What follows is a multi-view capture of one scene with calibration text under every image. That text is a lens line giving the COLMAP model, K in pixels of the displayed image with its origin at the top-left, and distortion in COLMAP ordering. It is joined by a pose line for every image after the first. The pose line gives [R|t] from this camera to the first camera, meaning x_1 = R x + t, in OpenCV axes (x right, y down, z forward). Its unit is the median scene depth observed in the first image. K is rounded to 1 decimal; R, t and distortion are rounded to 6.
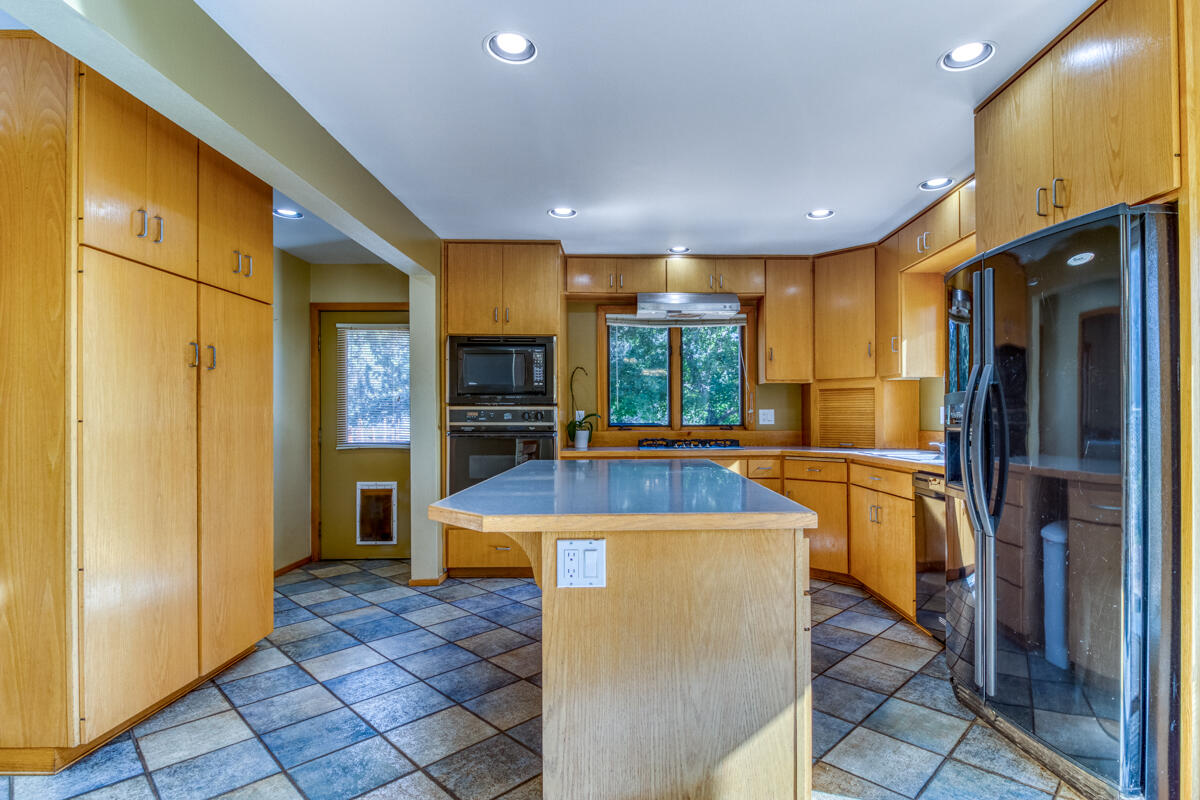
lens RADIAL K [[611.5, 0, 603.3], [0, 611.5, 417.8], [0, 0, 1]] dist [0.001168, 0.000163]
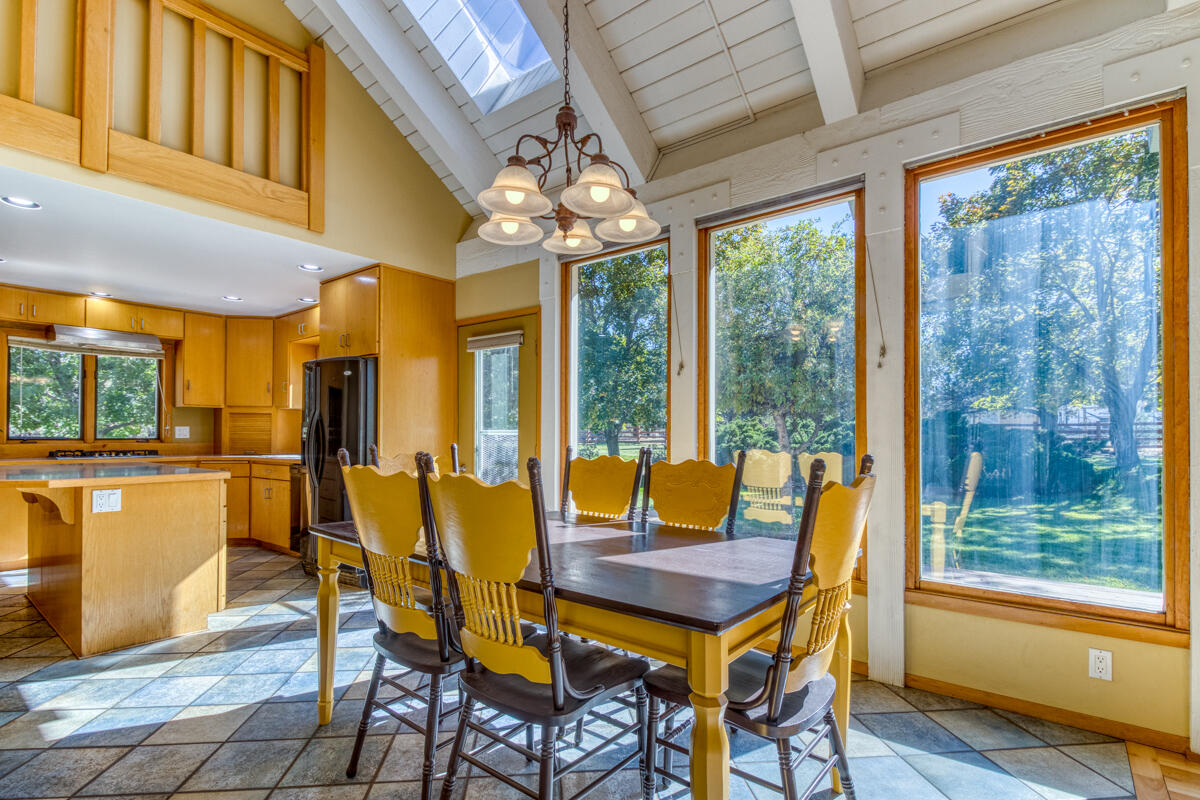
lens RADIAL K [[578.3, 0, 619.4], [0, 578.3, 427.8], [0, 0, 1]] dist [-0.001523, -0.001493]
pose [[0.591646, 0.015739, 0.806044, -0.198582], [-0.007957, 0.999875, -0.013683, -0.002018], [-0.806159, 0.001682, 0.591697, -0.541852]]
